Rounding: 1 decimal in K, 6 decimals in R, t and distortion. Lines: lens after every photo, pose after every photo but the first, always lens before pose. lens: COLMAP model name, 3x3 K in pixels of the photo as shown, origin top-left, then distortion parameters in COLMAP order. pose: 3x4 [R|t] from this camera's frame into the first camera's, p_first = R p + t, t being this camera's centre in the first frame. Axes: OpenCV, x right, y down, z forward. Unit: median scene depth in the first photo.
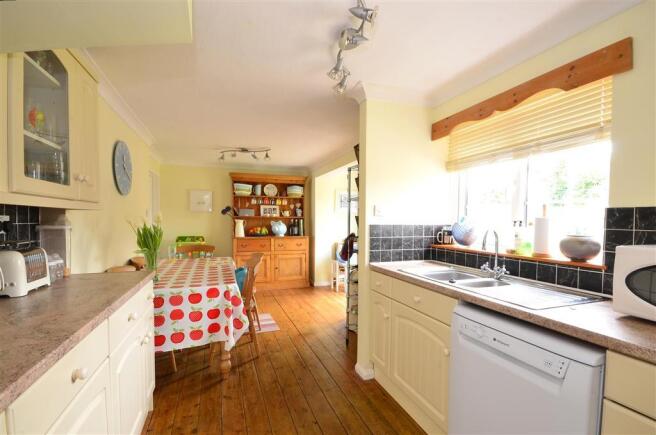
lens RADIAL K [[301.5, 0, 327.4], [0, 301.5, 218.4], [0, 0, 1]] dist [-0.002214, -0.007601]
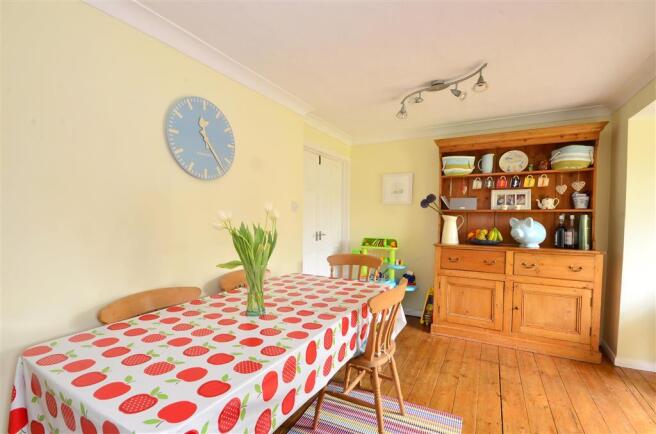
lens RADIAL K [[301.5, 0, 318.3], [0, 301.5, 229.5], [0, 0, 1]] dist [-0.002214, -0.007601]
pose [[0.641596, 0.033136, -0.766326, 0.005642], [0.003386, 0.998934, 0.046029, 0.003160], [0.767035, -0.032127, 0.640801, 0.391903]]
